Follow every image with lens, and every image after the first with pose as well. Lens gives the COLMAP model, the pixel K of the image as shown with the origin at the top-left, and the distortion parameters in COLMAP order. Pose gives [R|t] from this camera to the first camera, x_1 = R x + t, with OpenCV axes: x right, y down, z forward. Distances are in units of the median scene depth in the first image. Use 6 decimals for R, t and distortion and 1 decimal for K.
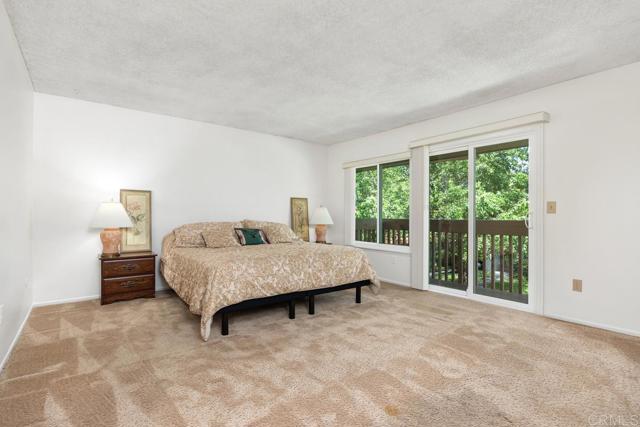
lens RADIAL K [[309.9, 0, 316.5], [0, 309.9, 212.9], [0, 0, 1]] dist [-0.004078, -0.000601]
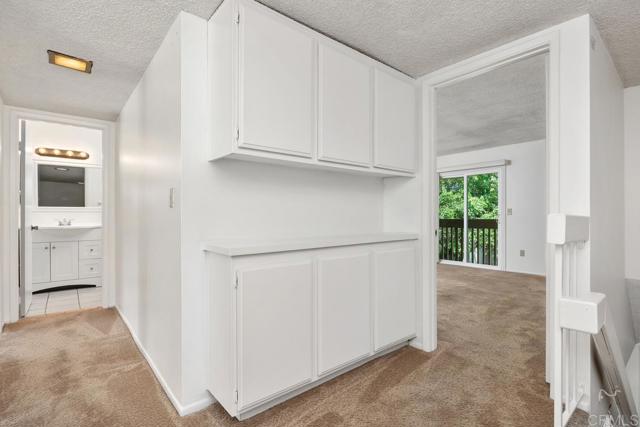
lens RADIAL K [[309.9, 0, 317.8], [0, 309.9, 213.2], [0, 0, 1]] dist [-0.004078, -0.000601]
pose [[0.999082, -0.003927, 0.042668, -0.304839], [0.003981, 0.999991, -0.001181, -0.007839], [-0.042663, 0.001349, 0.999089, -0.525714]]
